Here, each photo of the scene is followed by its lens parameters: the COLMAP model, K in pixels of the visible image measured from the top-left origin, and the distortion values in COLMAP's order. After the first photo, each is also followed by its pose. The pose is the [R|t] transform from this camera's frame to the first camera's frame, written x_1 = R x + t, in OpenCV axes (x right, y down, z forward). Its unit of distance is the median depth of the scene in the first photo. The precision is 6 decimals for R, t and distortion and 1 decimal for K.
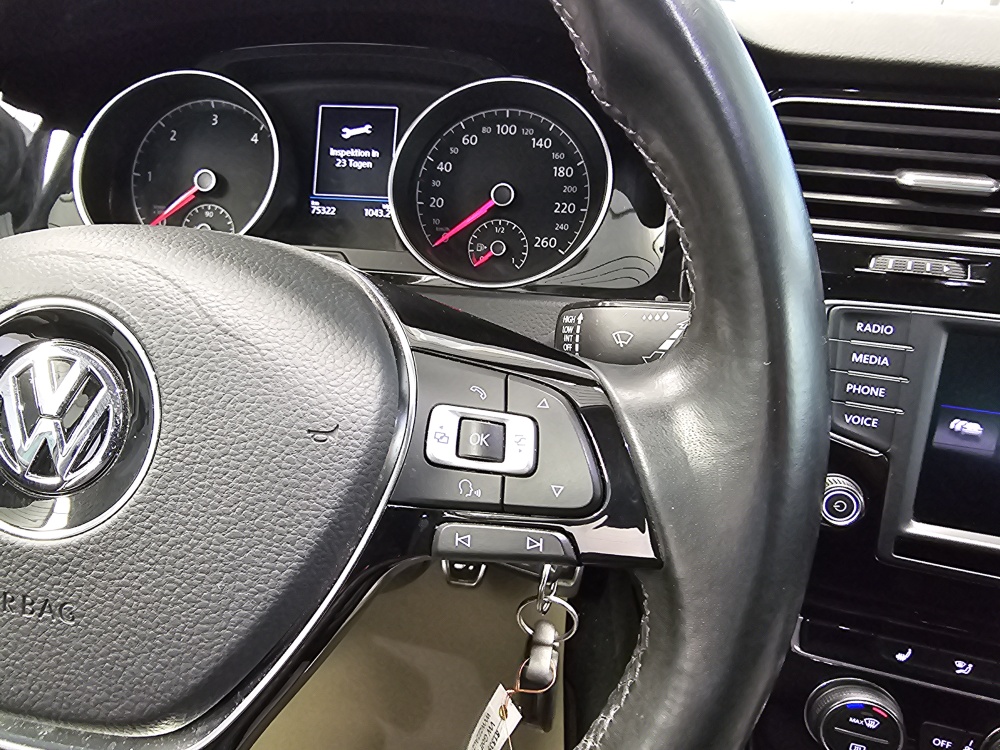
lens RADIAL K [[685.5, 0, 425.9], [0, 685.5, 375.0], [0, 0, 1]] dist [-0.000343, 0.002438]
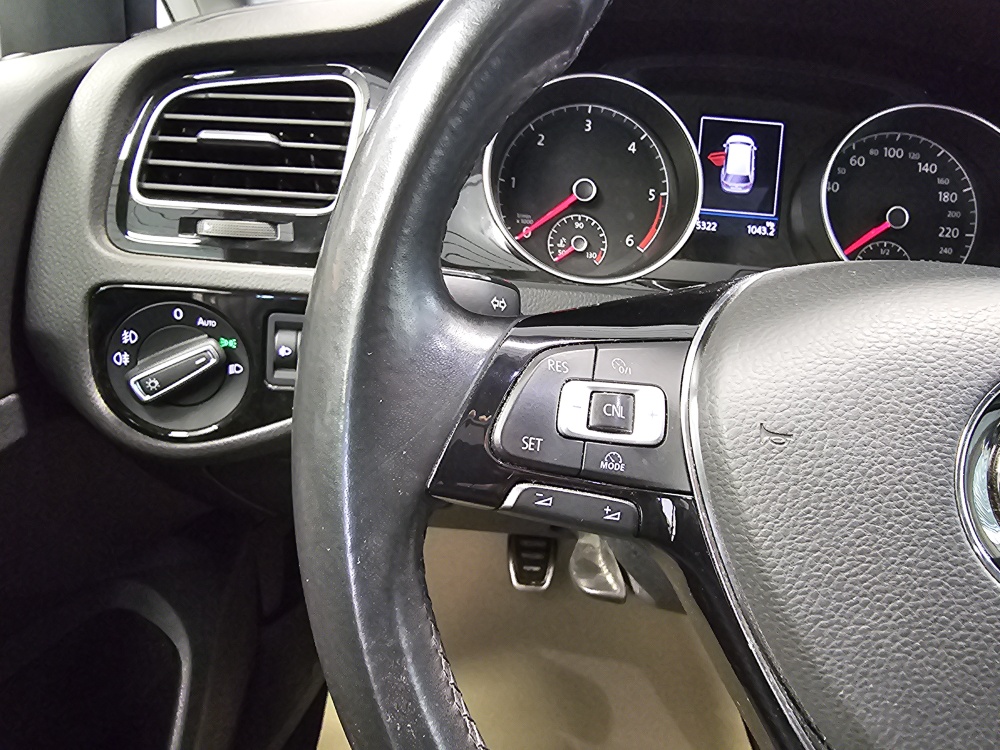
lens RADIAL K [[688.1, 0, 492.4], [0, 688.1, 370.7], [0, 0, 1]] dist [-0.000136, 0.000442]
pose [[0.987895, -0.001013, 0.155121, -0.807040], [0.000491, 0.999994, 0.003407, -0.052789], [-0.155123, -0.003290, 0.987890, 0.115725]]
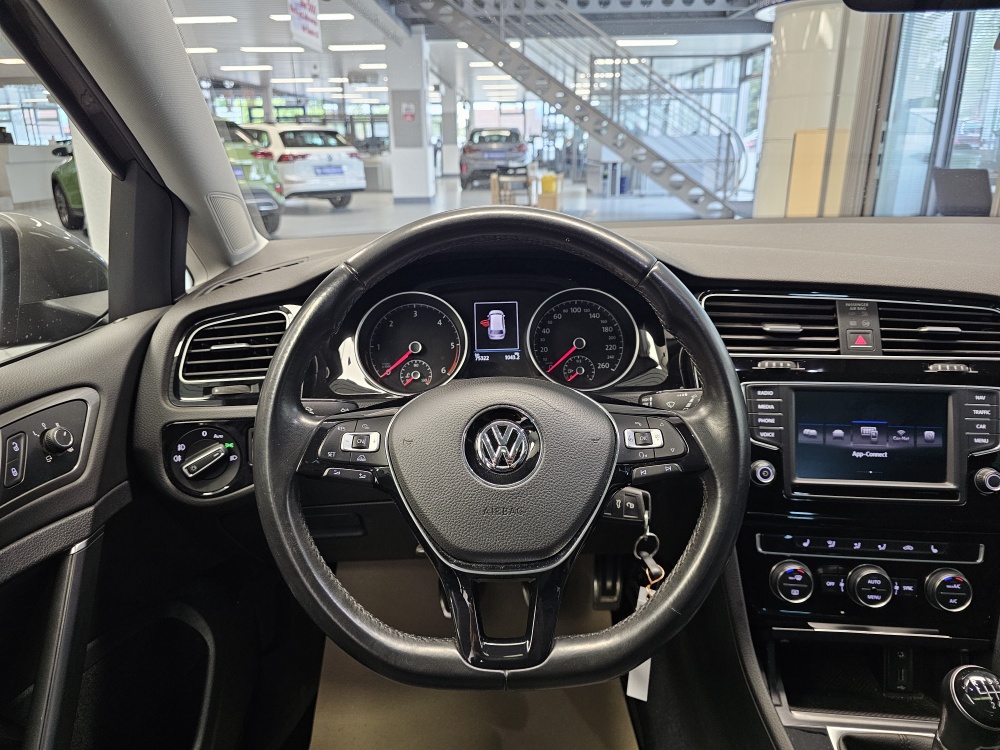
lens RADIAL K [[676.4, 0, 500.5], [0, 676.4, 363.1], [0, 0, 1]] dist [0.056851, -0.079017]
pose [[0.980920, -0.083411, 0.175607, -0.566559], [0.113349, 0.979244, -0.168027, 0.109339], [-0.157947, 0.184726, 0.970015, -1.019460]]
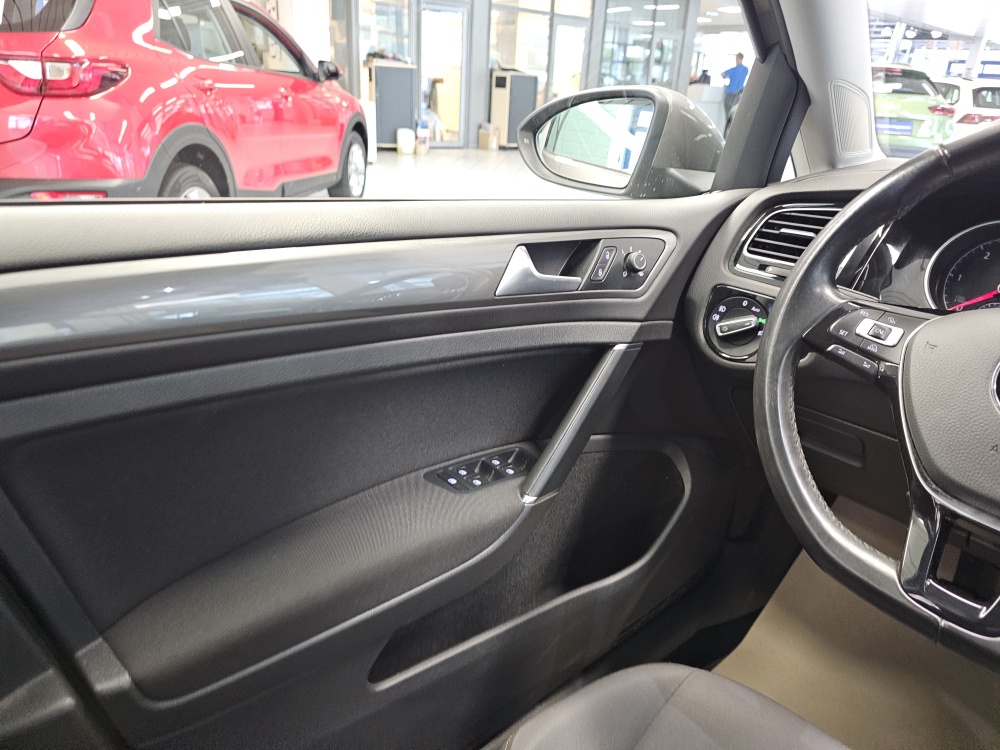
lens RADIAL K [[678.6, 0, 503.2], [0, 678.6, 356.4], [0, 0, 1]] dist [0.040402, -0.053372]
pose [[0.777241, 0.262154, -0.571989, -0.386265], [-0.335188, 0.941851, -0.023799, 0.359556], [0.532489, 0.210221, 0.819916, -1.070463]]
